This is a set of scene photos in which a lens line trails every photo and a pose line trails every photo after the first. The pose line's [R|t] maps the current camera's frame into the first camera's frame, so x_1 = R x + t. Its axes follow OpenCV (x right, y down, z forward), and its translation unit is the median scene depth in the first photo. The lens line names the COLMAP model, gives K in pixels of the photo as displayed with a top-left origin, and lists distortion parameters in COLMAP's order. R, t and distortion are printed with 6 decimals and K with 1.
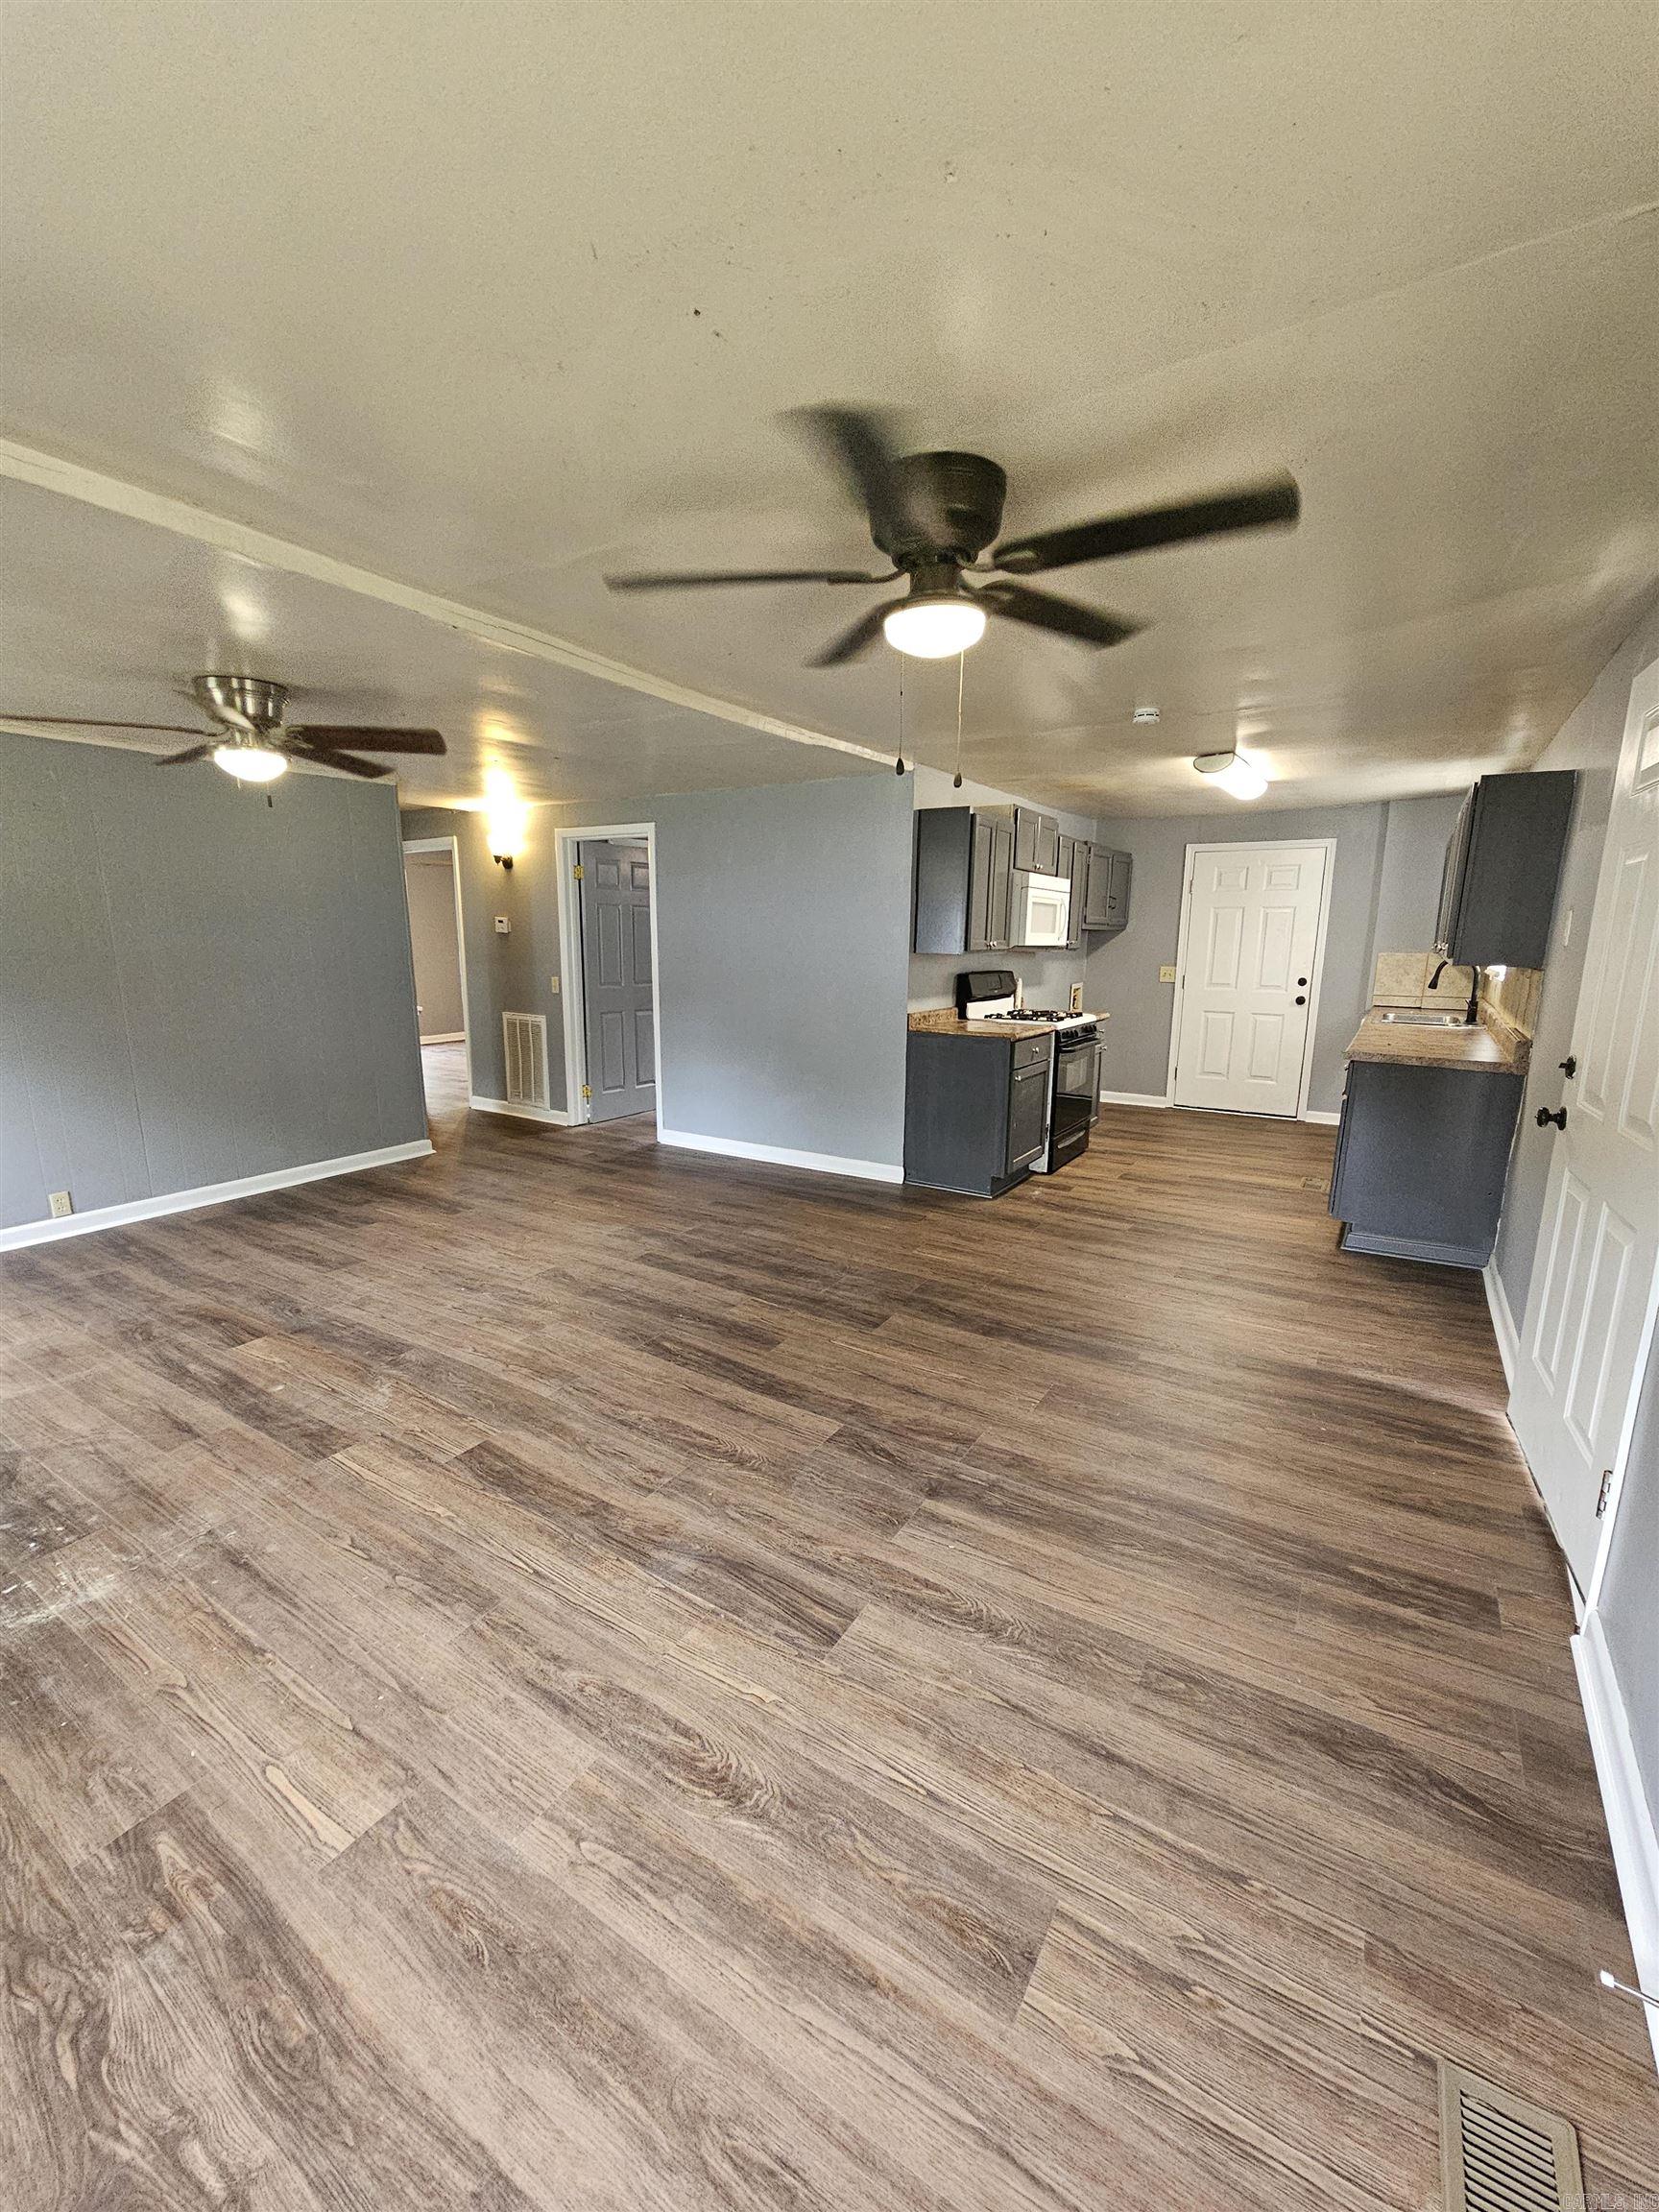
lens RADIAL K [[900.6, 0, 822.2], [0, 900.6, 1114.7], [0, 0, 1]] dist [-0.009515, 0.005215]
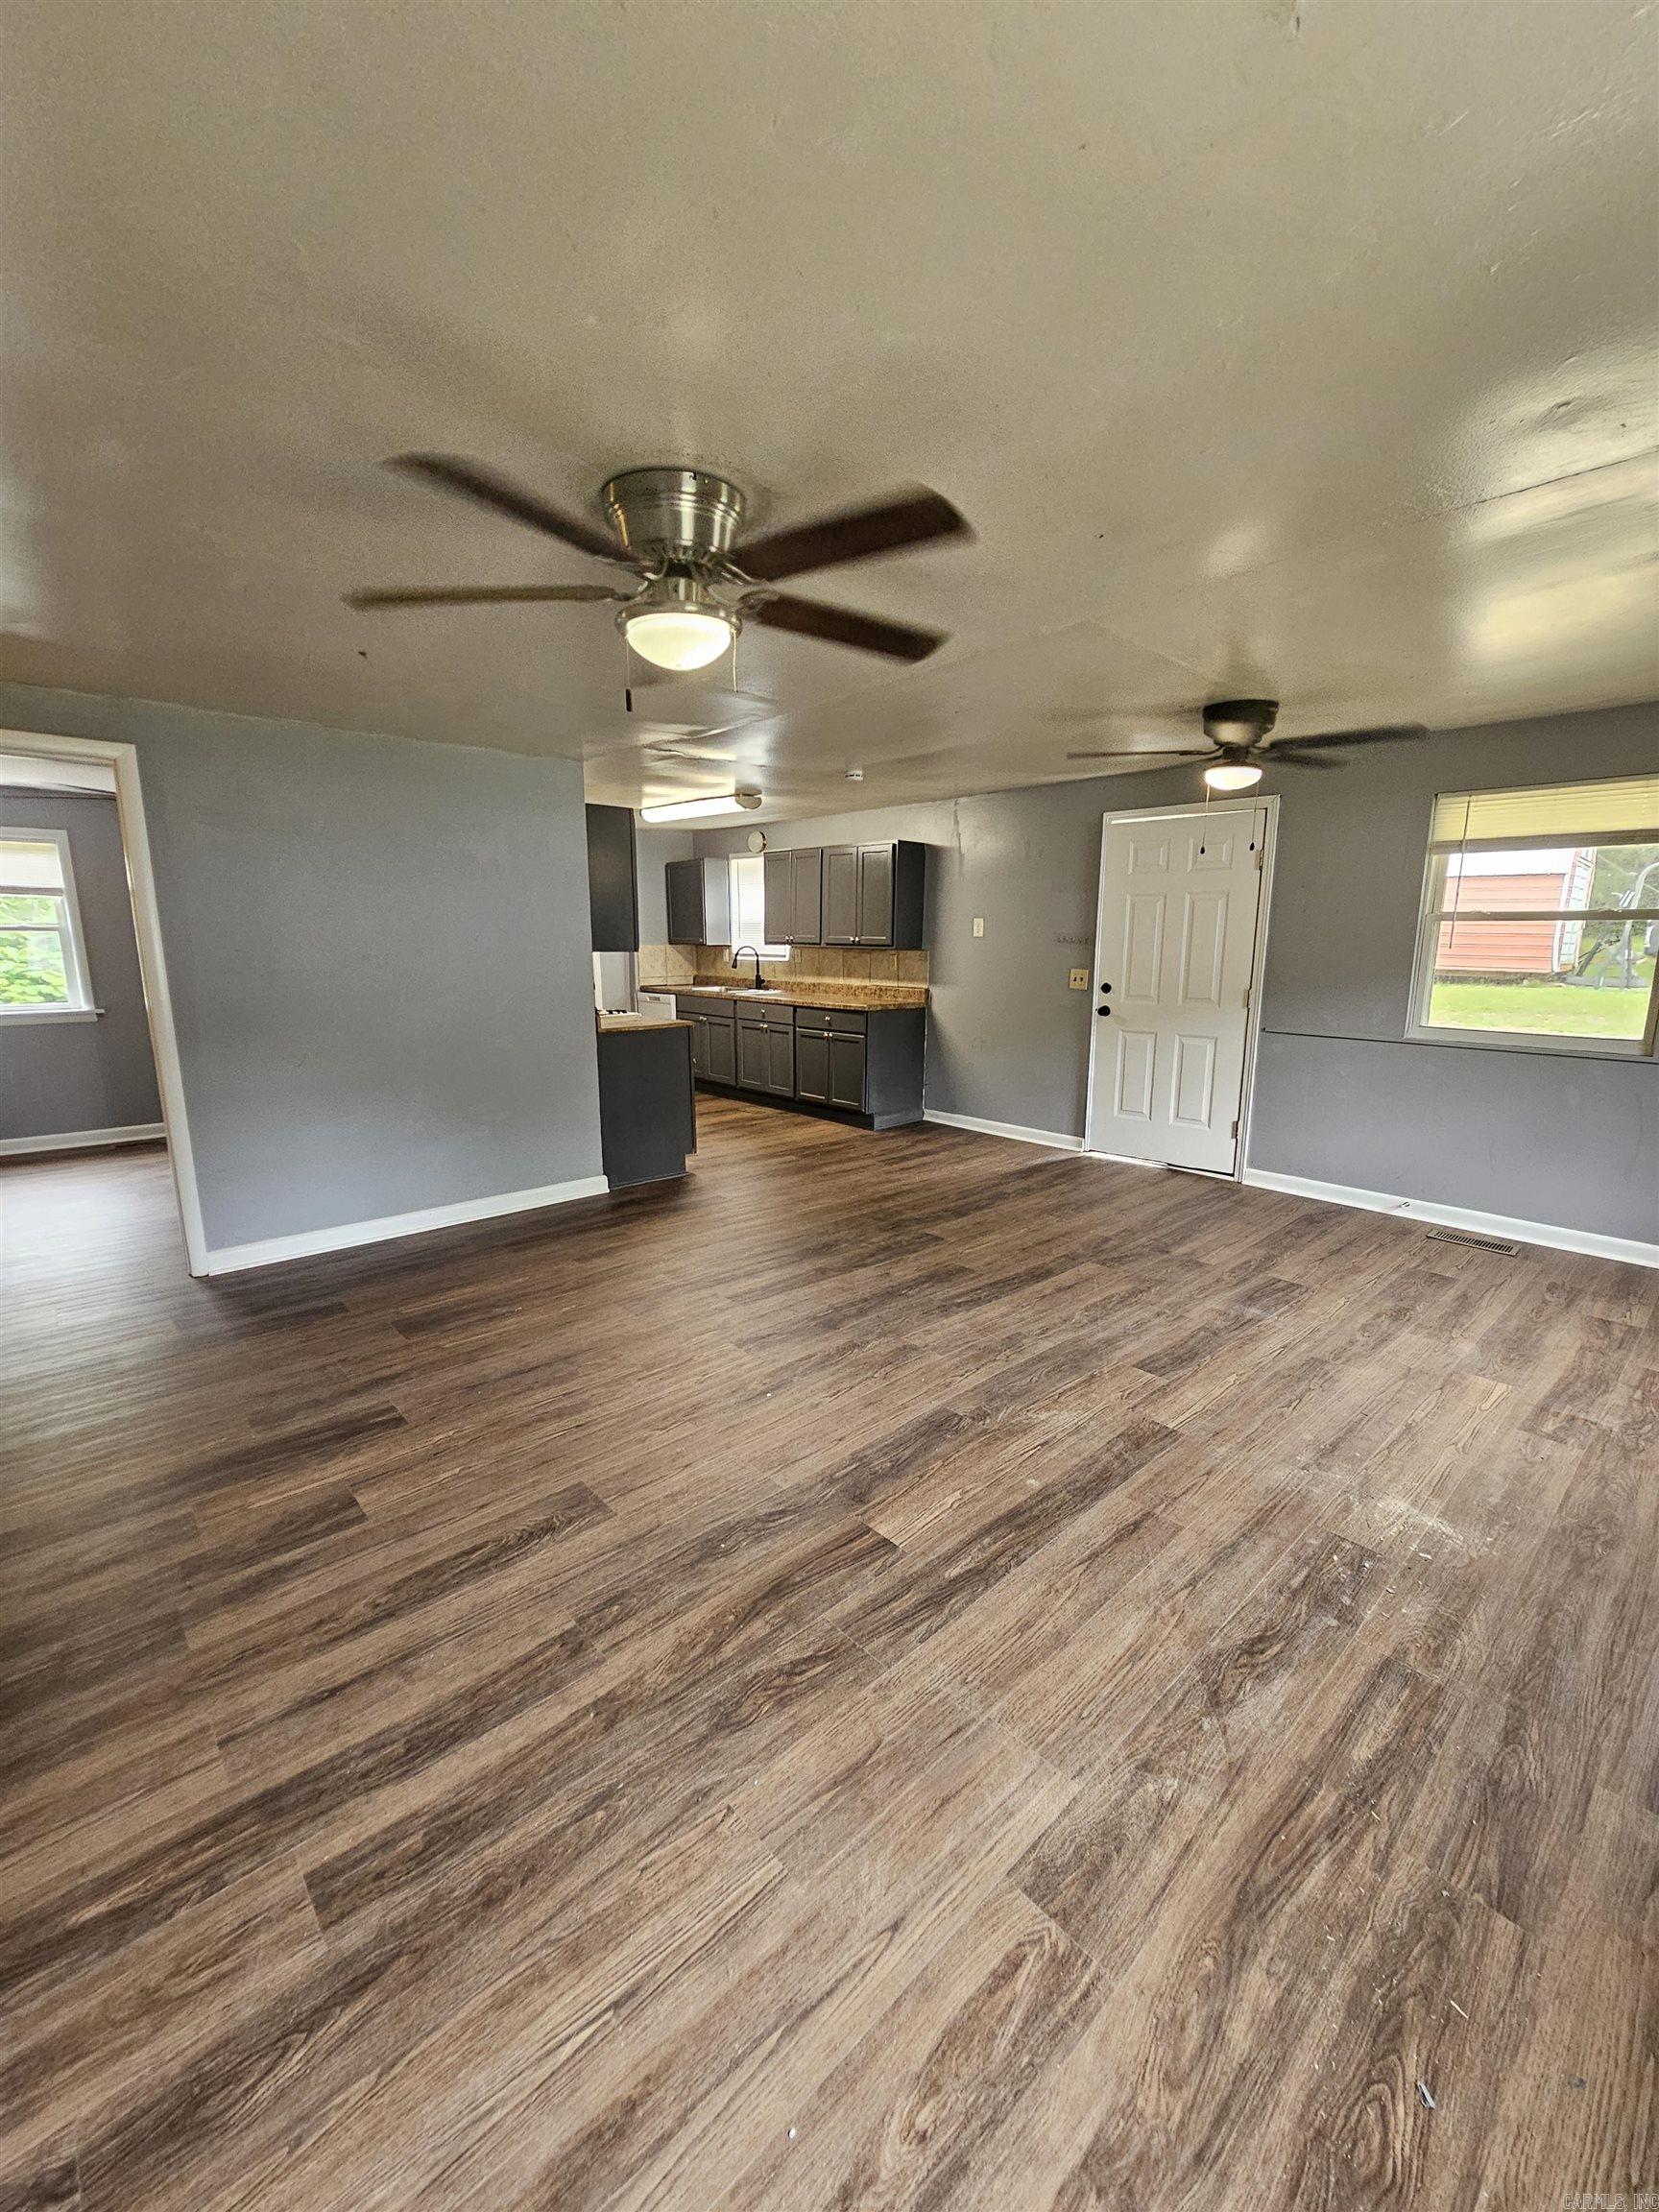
lens RADIAL K [[922.1, 0, 812.7], [0, 922.1, 1112.3], [0, 0, 1]] dist [-0.003578, -0.000157]
pose [[0.261708, -0.188533, 0.946554, -1.100601], [0.193277, 0.971107, 0.139985, -0.146032], [-0.945597, 0.146311, 0.290586, 0.703689]]
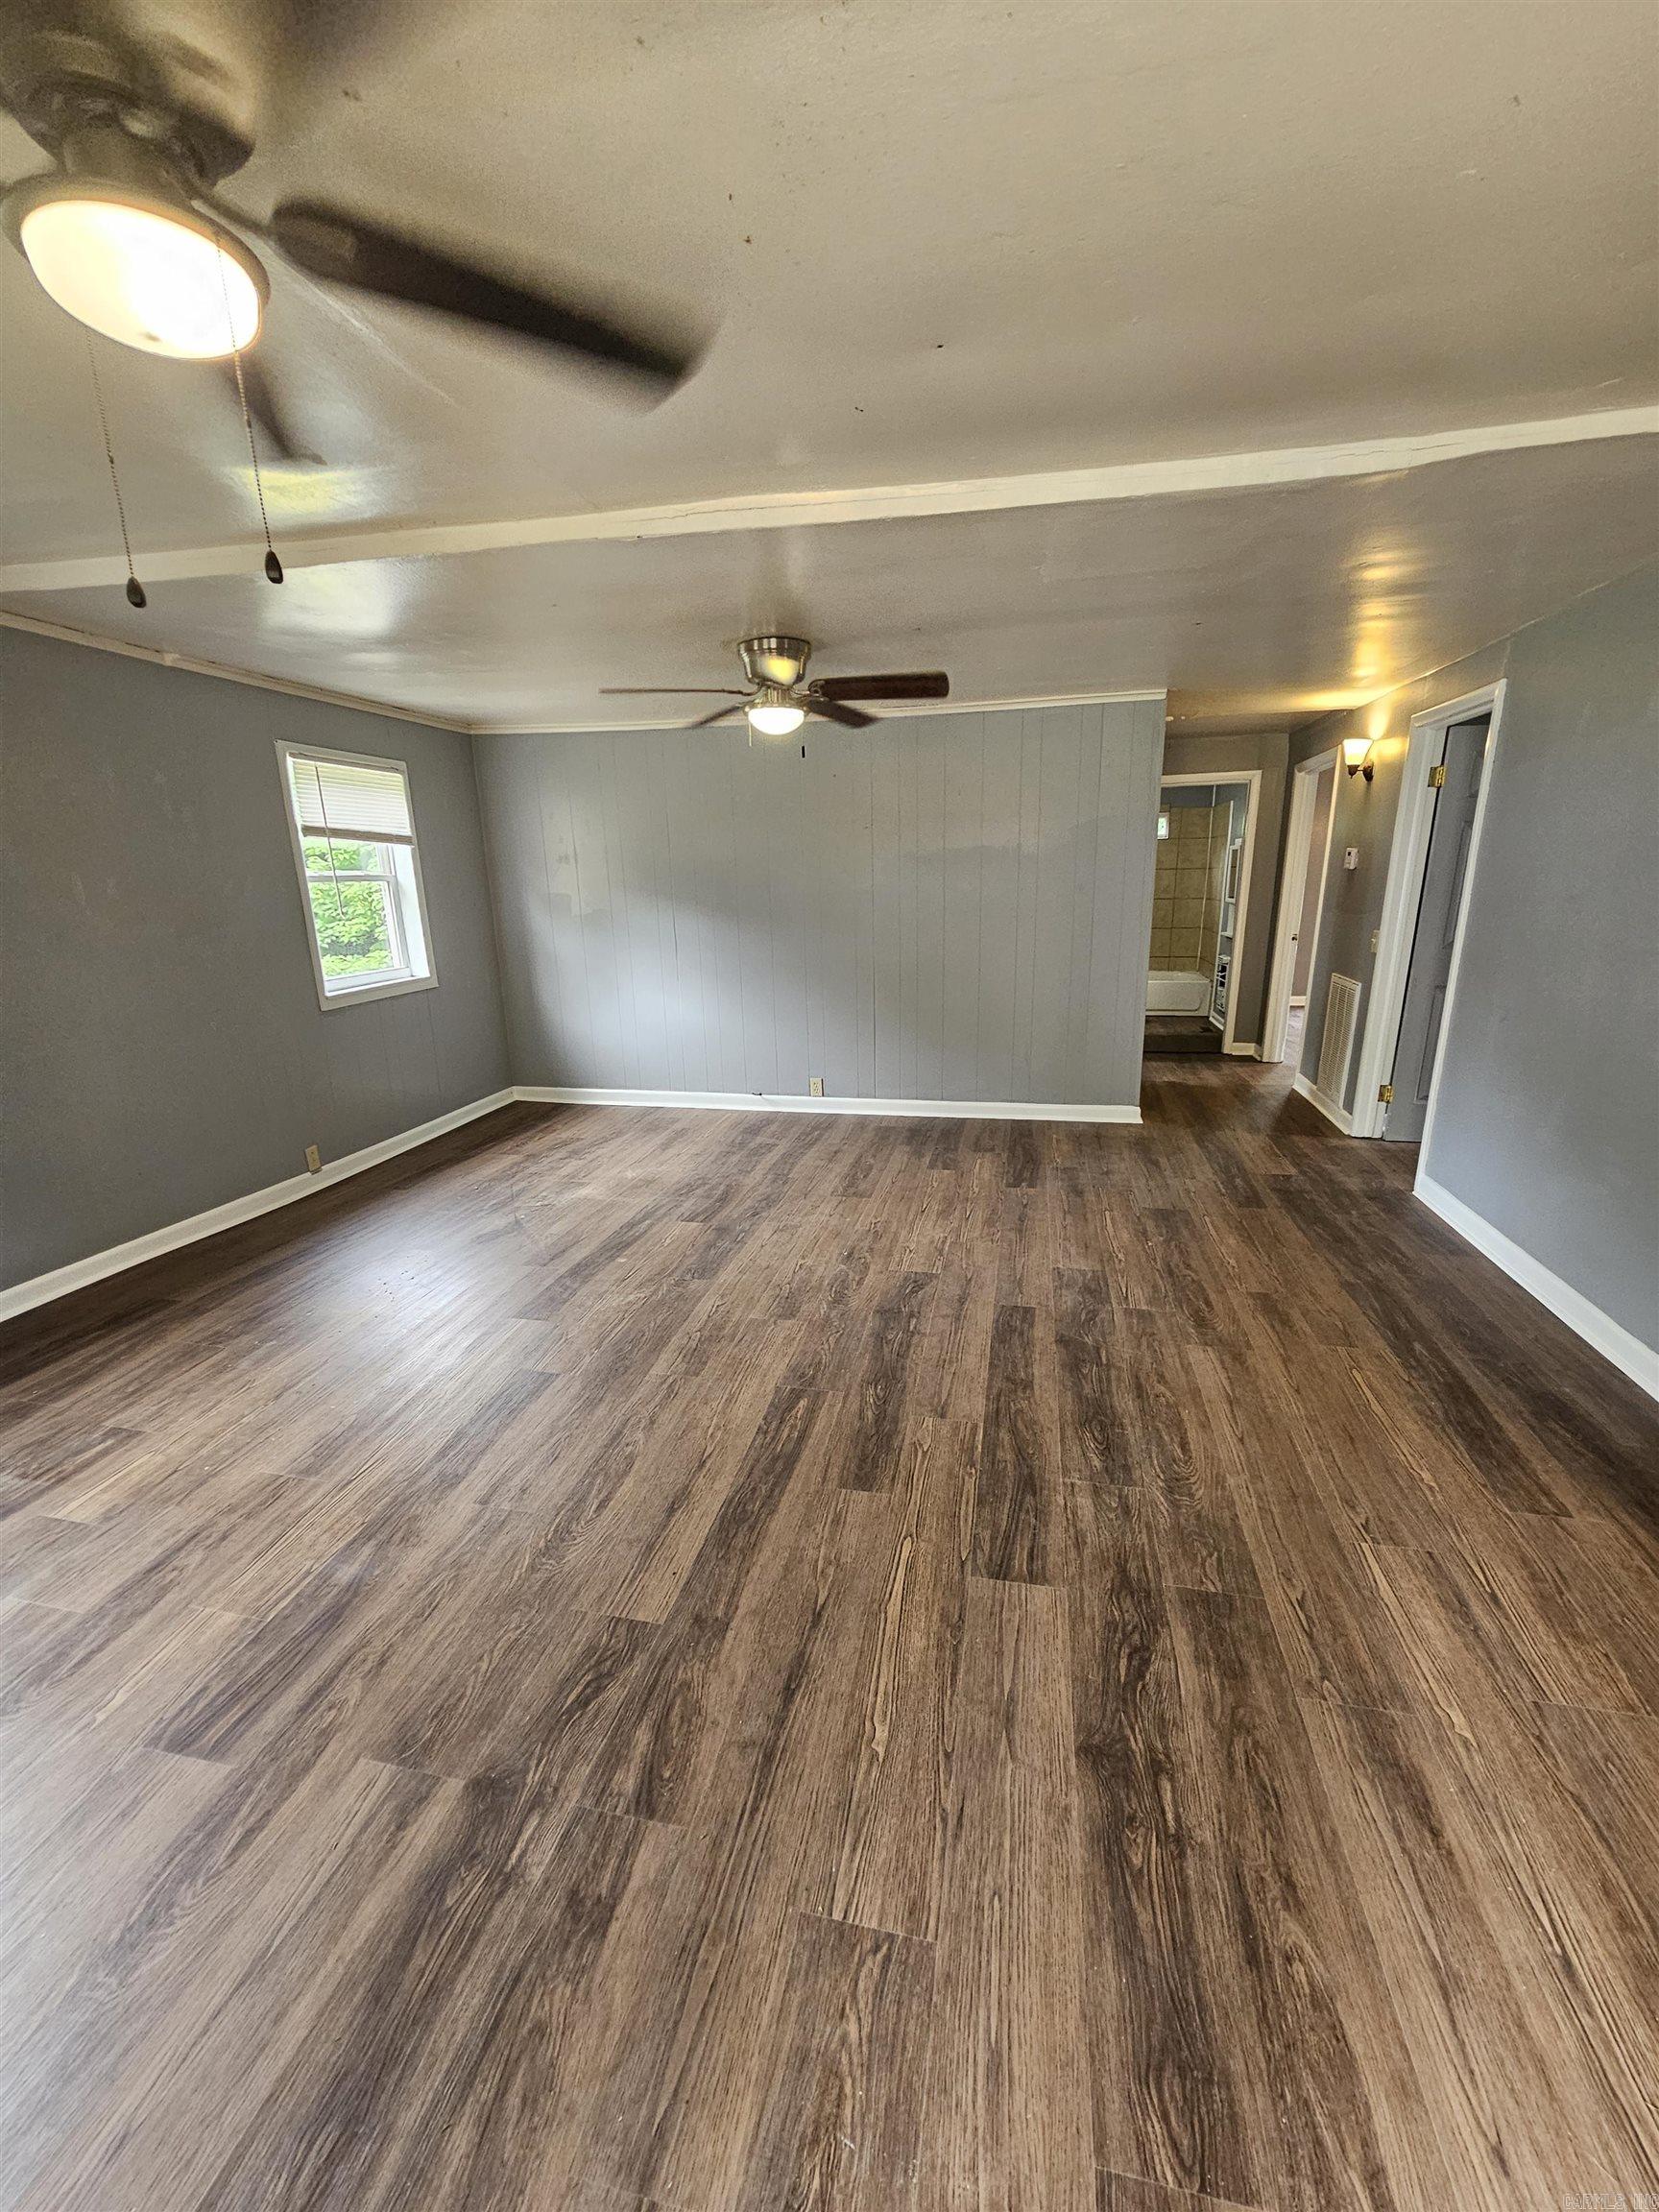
lens RADIAL K [[900.6, 0, 822.2], [0, 900.6, 1114.7], [0, 0, 1]] dist [-0.009515, 0.005215]
pose [[0.347748, 0.227713, -0.909515, 0.428119], [-0.169075, 0.969386, 0.178057, -0.114918], [0.922217, 0.091857, 0.375603, 0.609593]]
